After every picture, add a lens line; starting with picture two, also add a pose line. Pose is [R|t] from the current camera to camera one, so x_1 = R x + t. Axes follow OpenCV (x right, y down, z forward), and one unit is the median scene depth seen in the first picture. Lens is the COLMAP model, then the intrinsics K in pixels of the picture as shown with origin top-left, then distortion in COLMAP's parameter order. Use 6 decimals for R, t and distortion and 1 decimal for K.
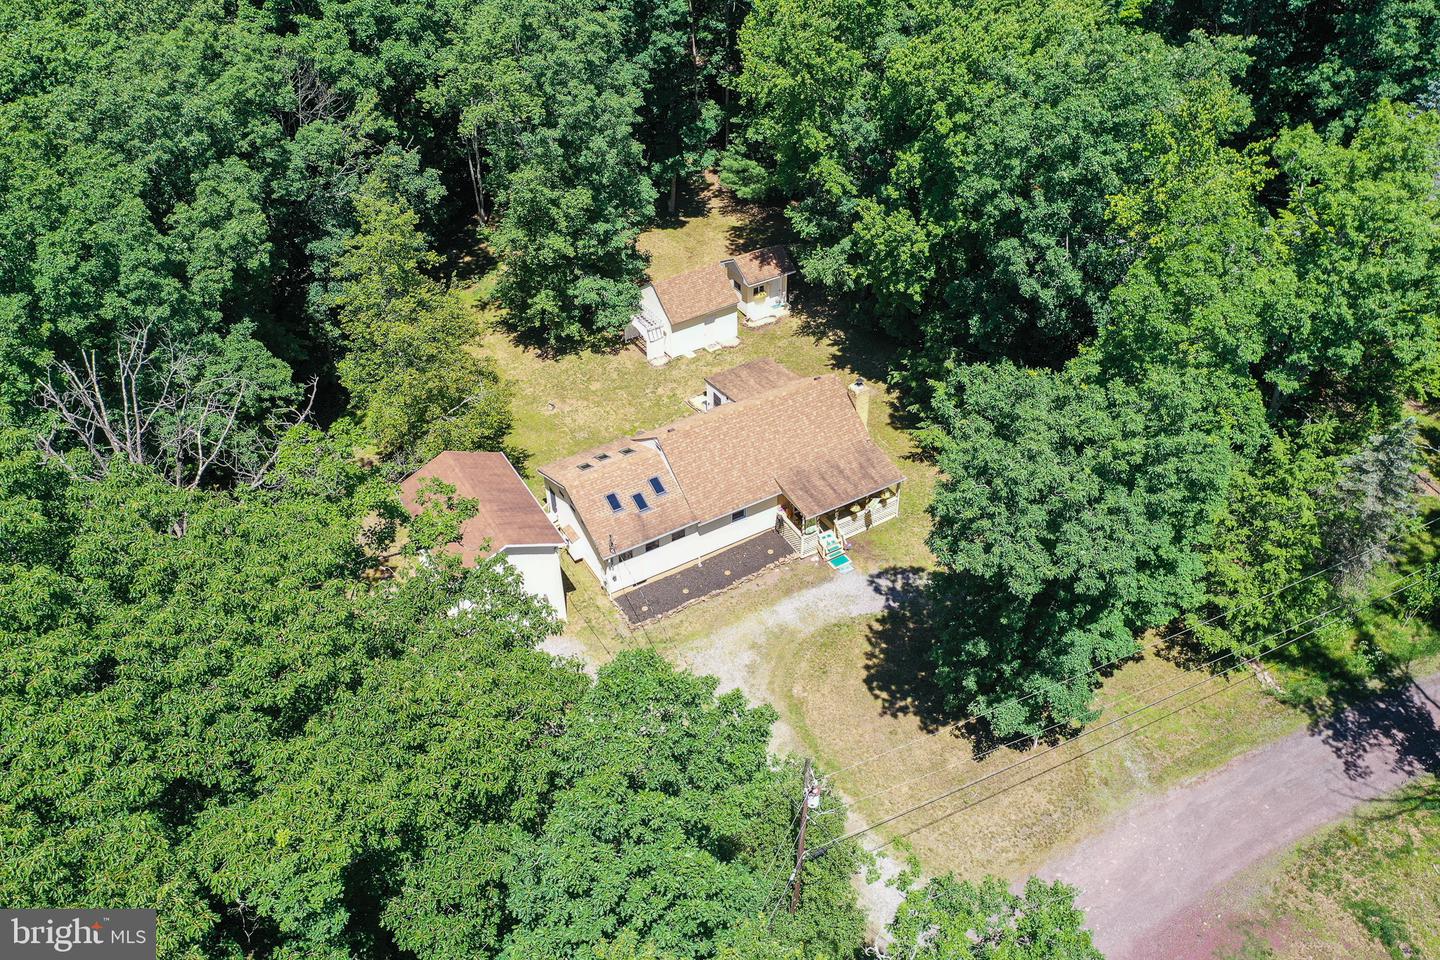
lens RADIAL K [[1131.5, 0, 720.0], [0, 1131.5, 480.0], [0, 0, 1]] dist [0.038695, -0.006513]
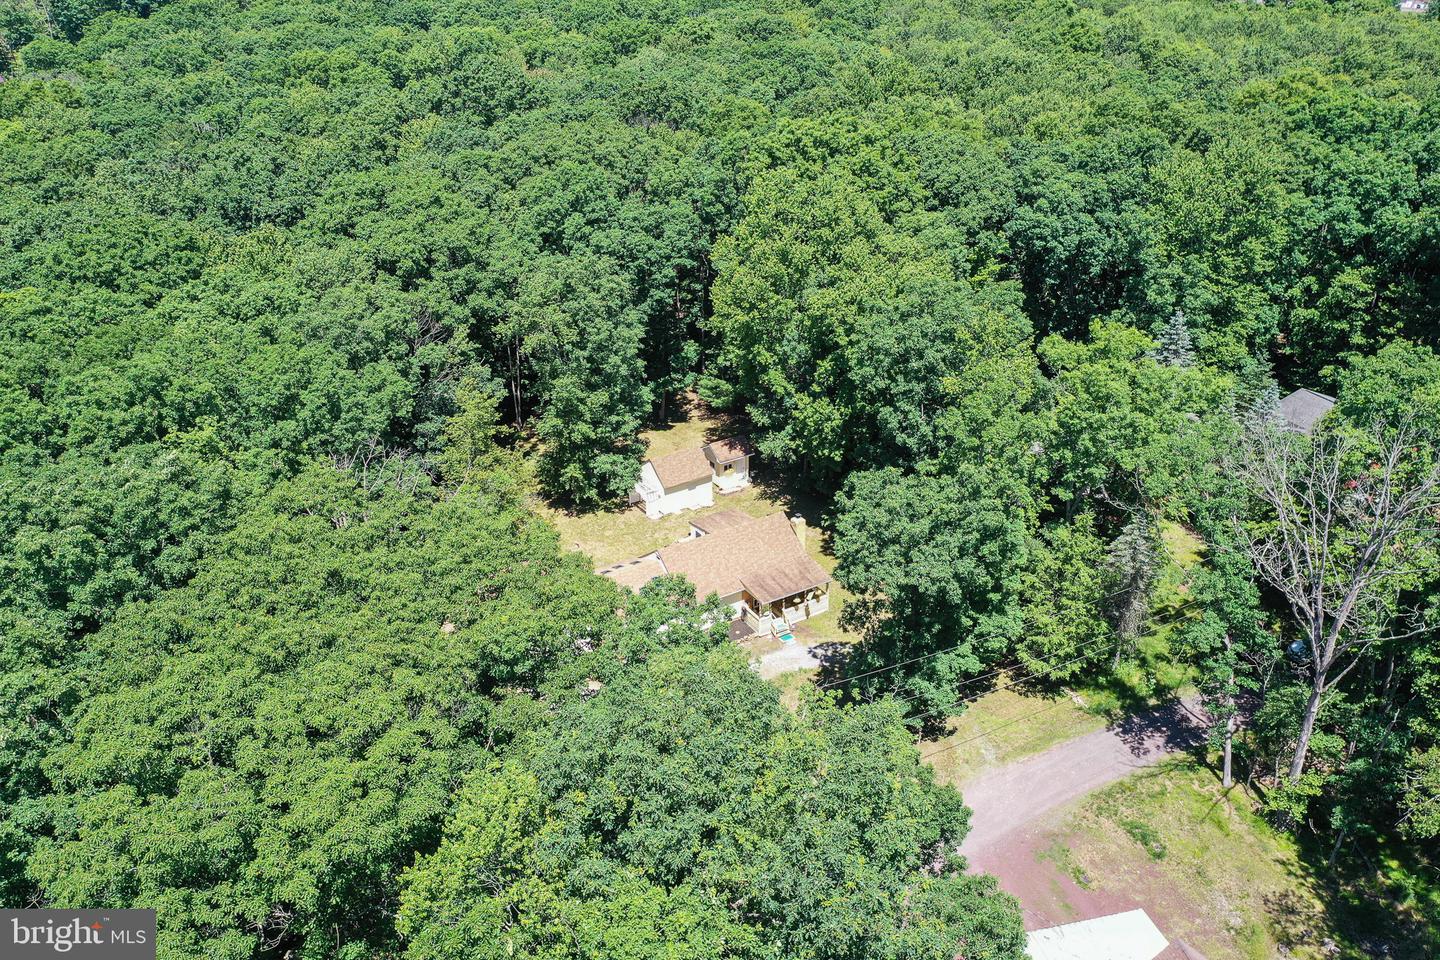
lens RADIAL K [[1131.5, 0, 720.0], [0, 1131.5, 480.0], [0, 0, 1]] dist [0.038695, -0.006513]
pose [[0.999753, -0.010114, 0.019782, -0.002864], [0.014231, 0.975263, -0.220591, 0.169939], [-0.017062, 0.220818, 0.975166, -0.368632]]
